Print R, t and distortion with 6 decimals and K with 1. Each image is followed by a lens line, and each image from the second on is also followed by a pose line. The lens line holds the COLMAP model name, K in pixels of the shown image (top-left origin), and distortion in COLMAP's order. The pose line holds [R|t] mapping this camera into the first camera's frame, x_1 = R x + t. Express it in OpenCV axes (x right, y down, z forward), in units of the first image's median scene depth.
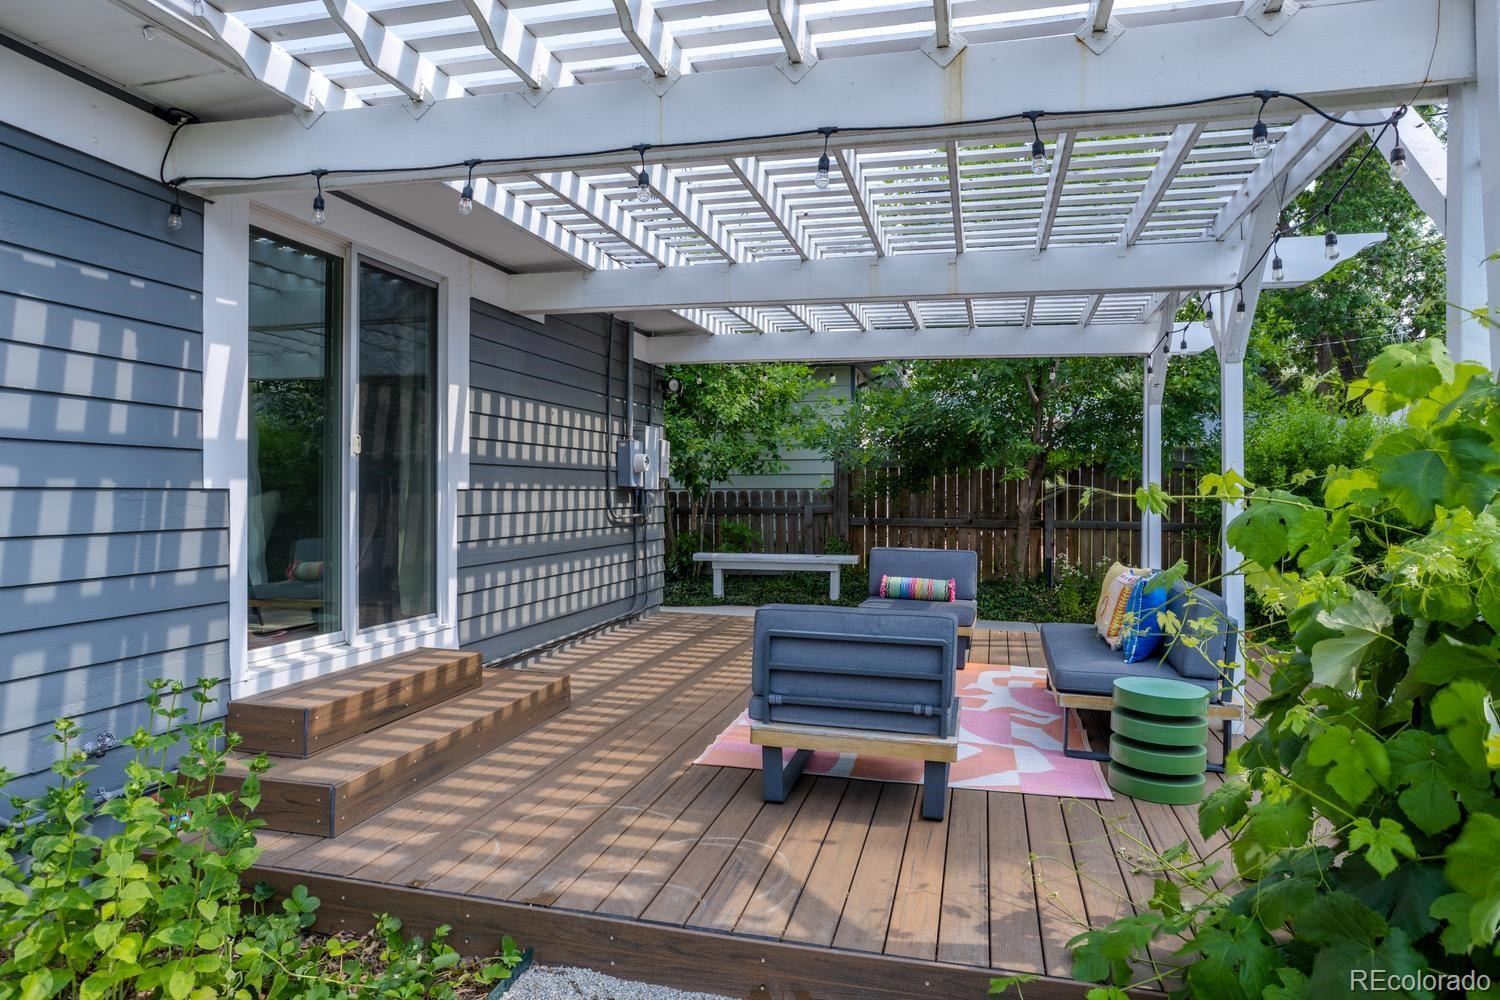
lens RADIAL K [[897.4, 0, 750.4], [0, 897.4, 498.5], [0, 0, 1]] dist [0.000017, 0.000441]
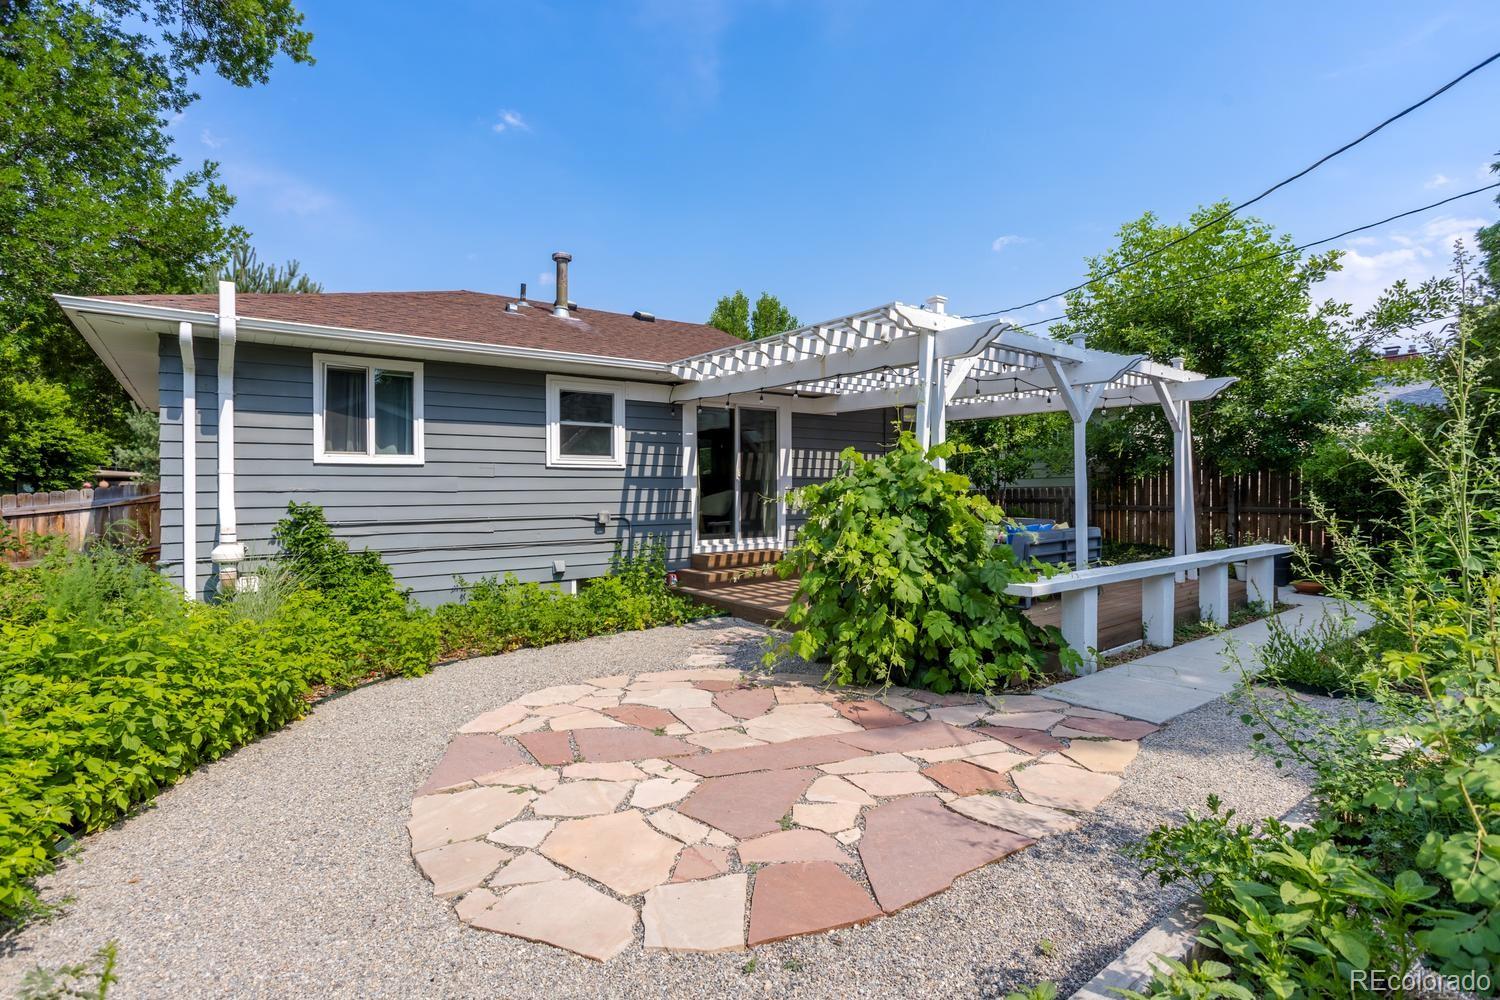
lens RADIAL K [[720.2, 0, 751.9], [0, 720.2, 487.7], [0, 0, 1]] dist [0.002891, 0.001482]
pose [[0.774278, -0.012038, -0.632731, 1.005149], [0.004028, 0.999893, -0.014095, 0.016903], [0.632832, 0.008365, 0.774244, -0.722634]]
